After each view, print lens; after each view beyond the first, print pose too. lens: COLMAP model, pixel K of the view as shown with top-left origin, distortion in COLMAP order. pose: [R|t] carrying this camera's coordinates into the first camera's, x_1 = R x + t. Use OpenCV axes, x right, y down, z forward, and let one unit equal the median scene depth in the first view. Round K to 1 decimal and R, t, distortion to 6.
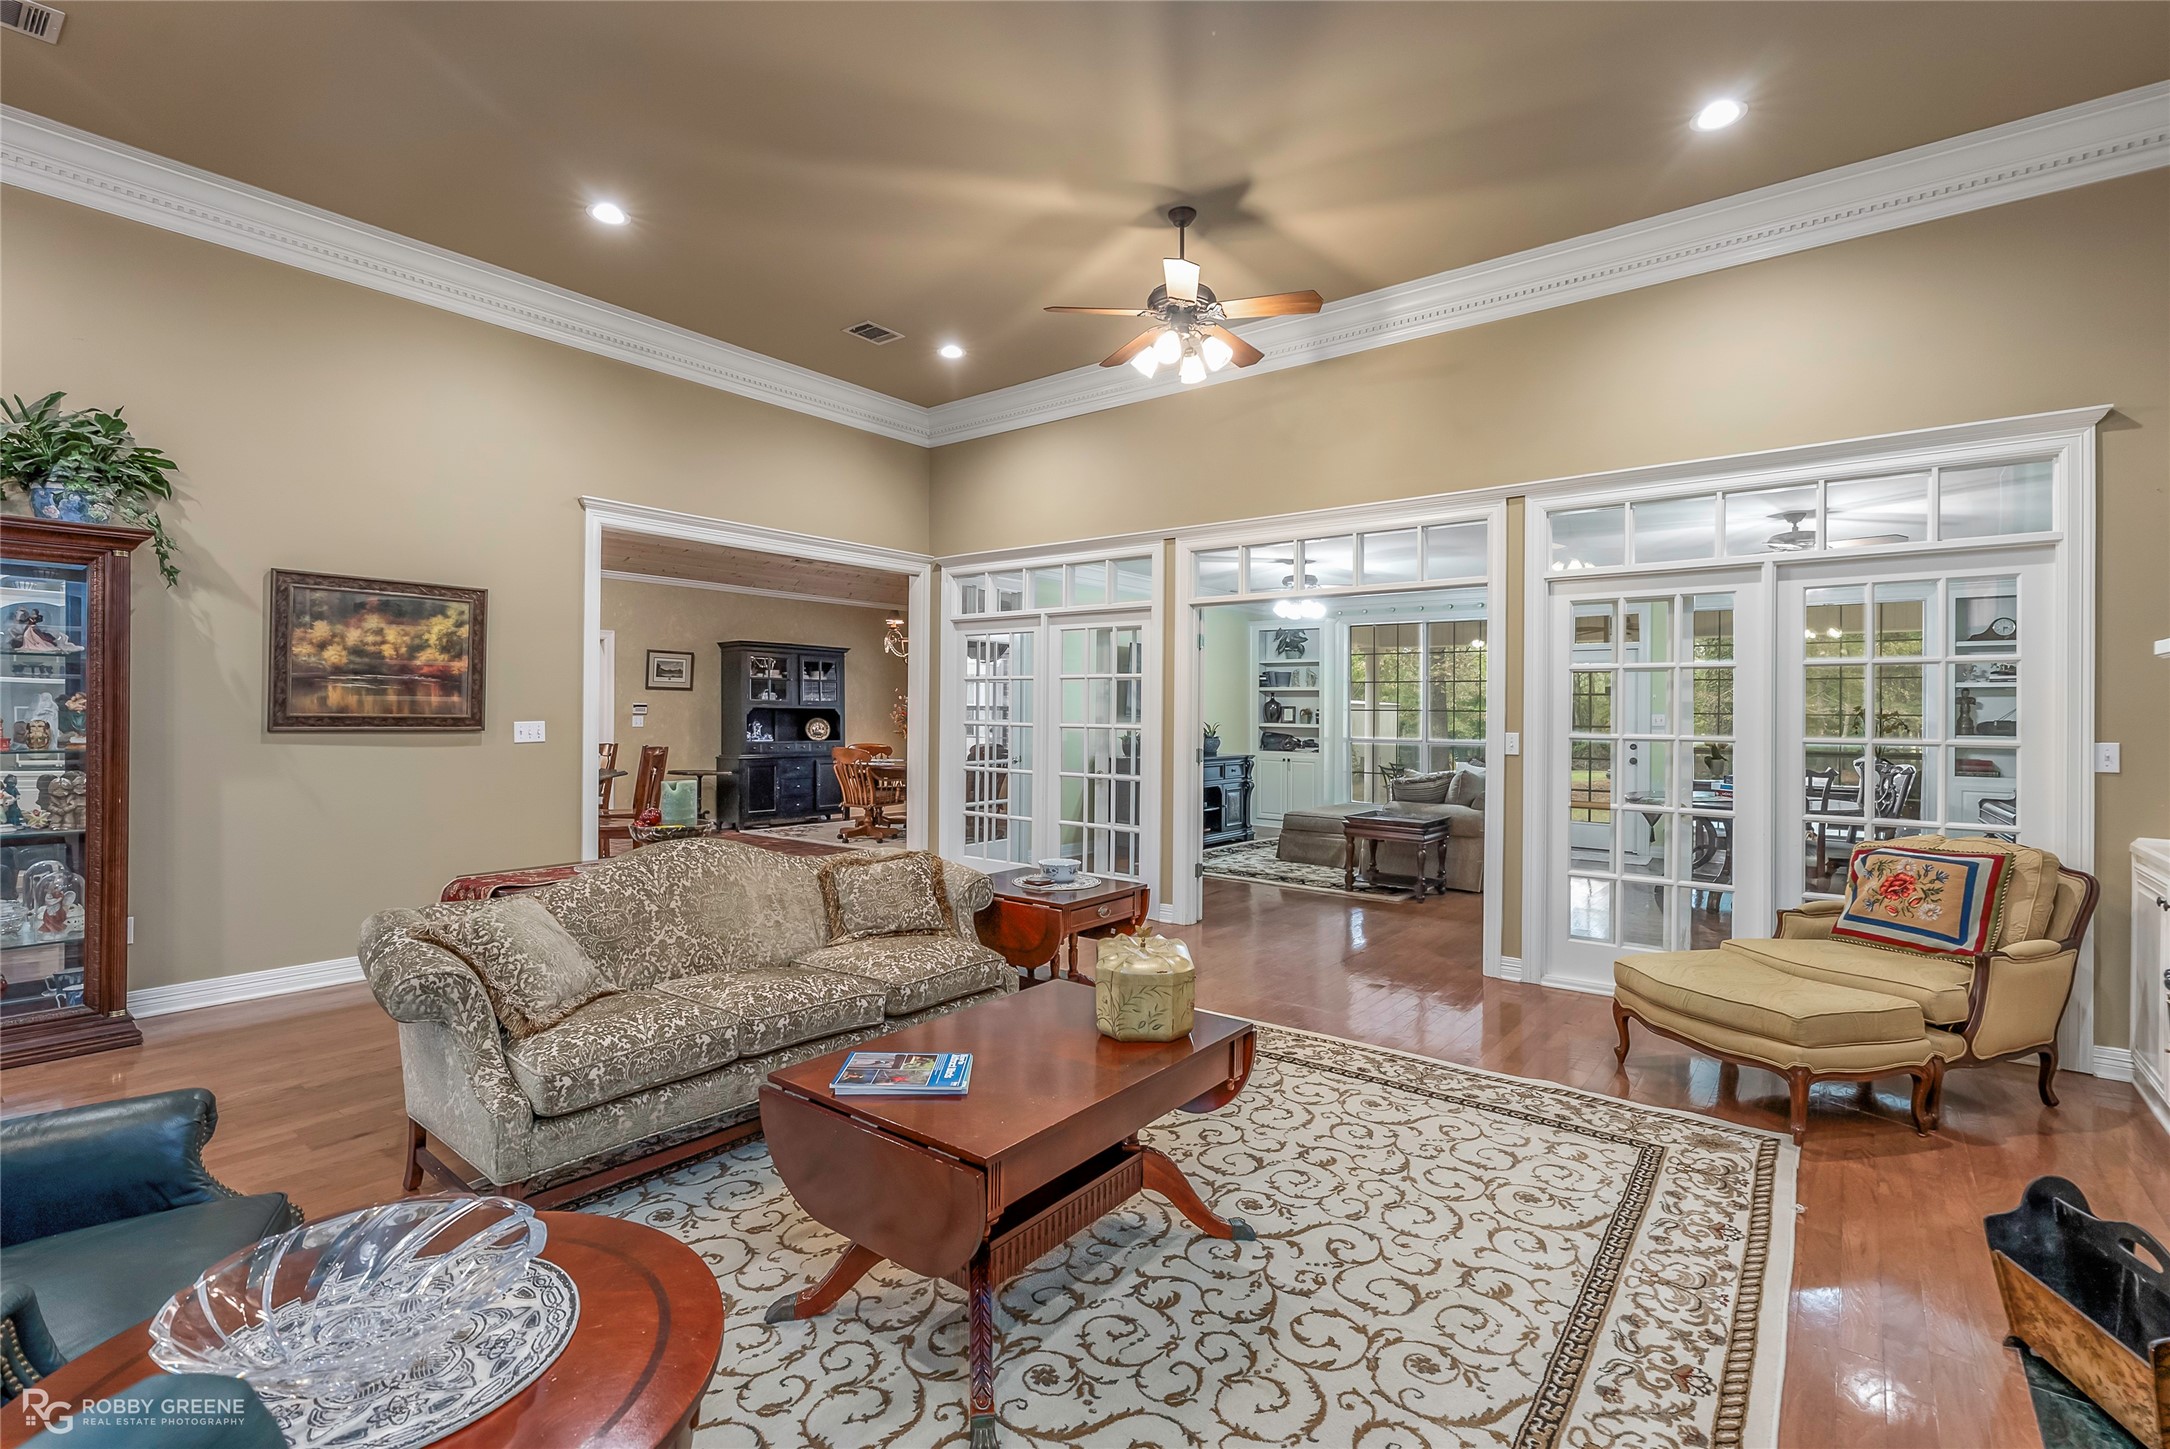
lens RADIAL K [[983.5, 0, 1087.6], [0, 983.5, 717.4], [0, 0, 1]] dist [-0.001428, 0.000413]
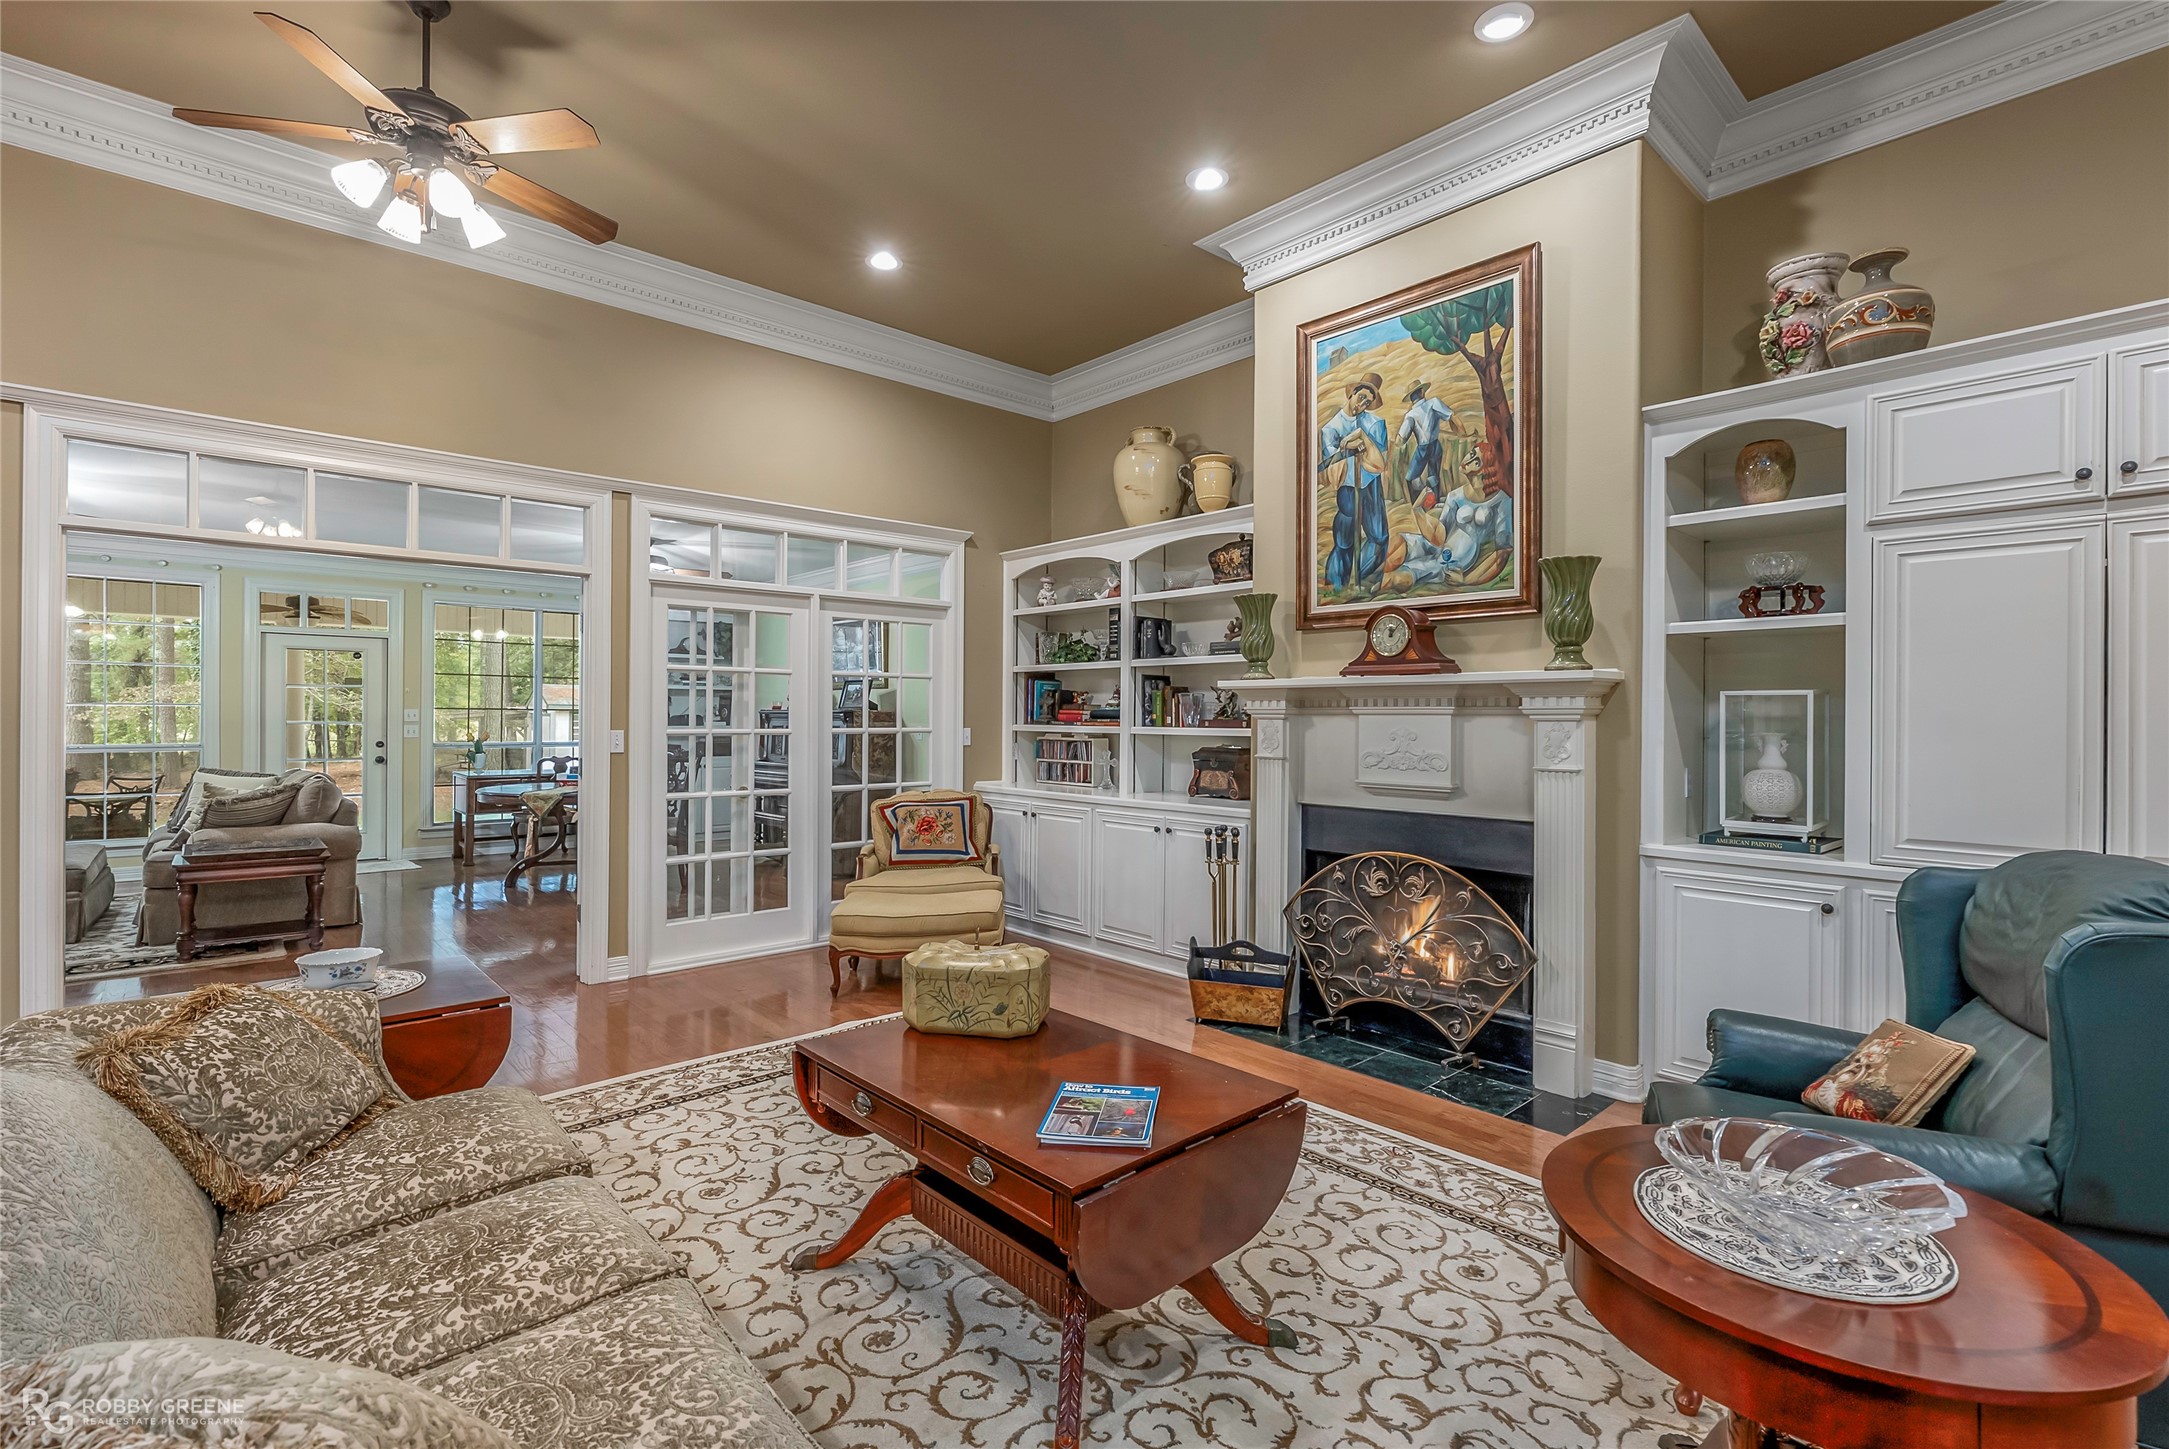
lens RADIAL K [[983.1, 0, 1088.3], [0, 983.1, 718.8], [0, 0, 1]] dist [-0.001428, 0.000413]
pose [[0.171423, -0.009444, 0.985152, -0.608313], [-0.000300, 0.999954, 0.009638, -0.007611], [-0.985198, -0.001947, 0.171412, 0.480517]]
